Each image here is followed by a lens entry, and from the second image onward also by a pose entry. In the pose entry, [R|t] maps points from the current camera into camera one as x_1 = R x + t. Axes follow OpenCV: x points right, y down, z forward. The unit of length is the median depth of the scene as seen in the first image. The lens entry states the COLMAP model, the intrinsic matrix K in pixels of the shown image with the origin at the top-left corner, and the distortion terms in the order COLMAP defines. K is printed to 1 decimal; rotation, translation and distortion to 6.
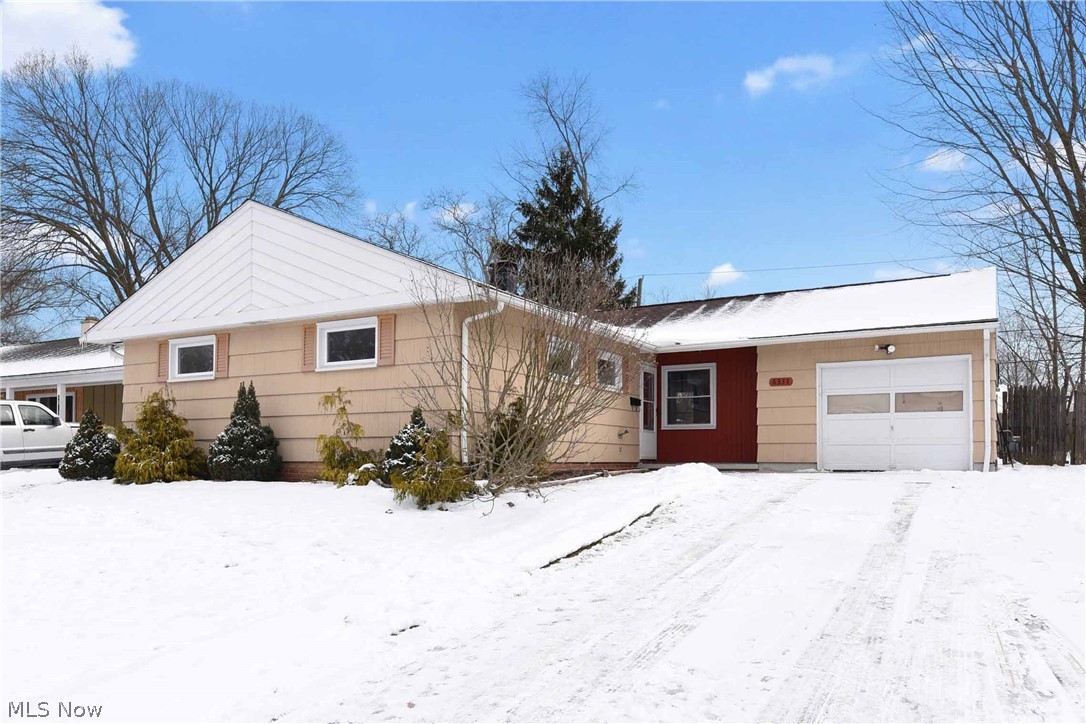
lens RADIAL K [[549.3, 0, 543.0], [0, 549.3, 362.0], [0, 0, 1]] dist [0.000134, -0.000203]
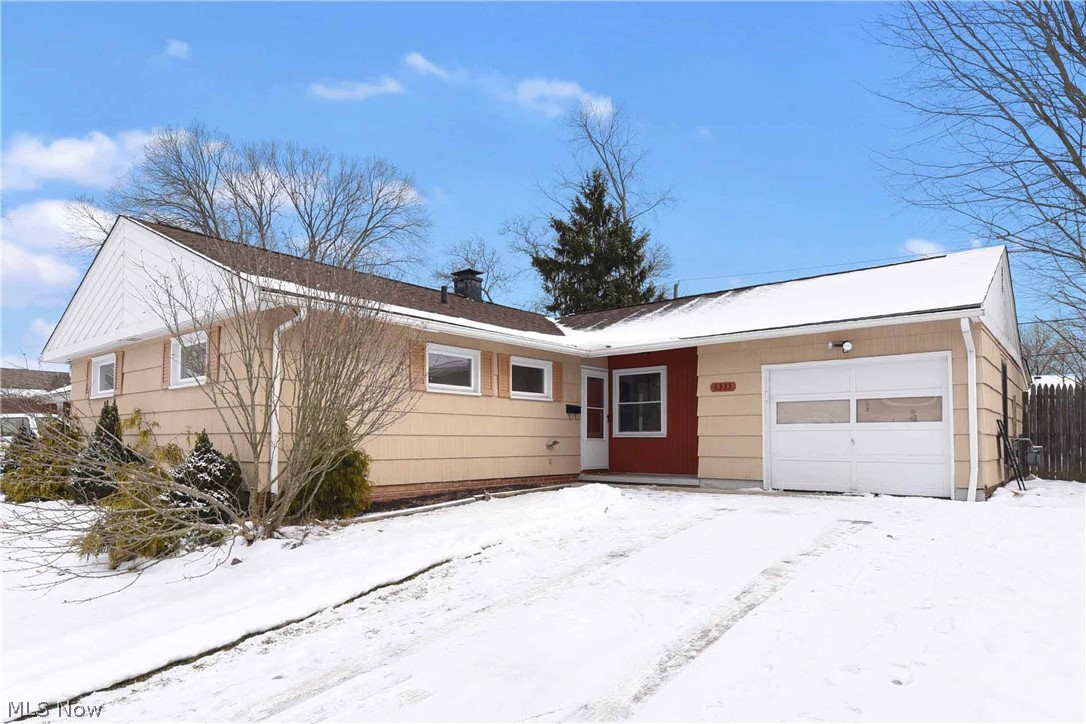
lens RADIAL K [[469.1, 0, 545.8], [0, 469.1, 364.7], [0, 0, 1]] dist [-0.002858, -0.000731]
pose [[0.988355, -0.023657, -0.150312, 0.250977], [0.024357, 0.999699, 0.002819, -0.007922], [0.150201, -0.006447, 0.988635, 0.203306]]
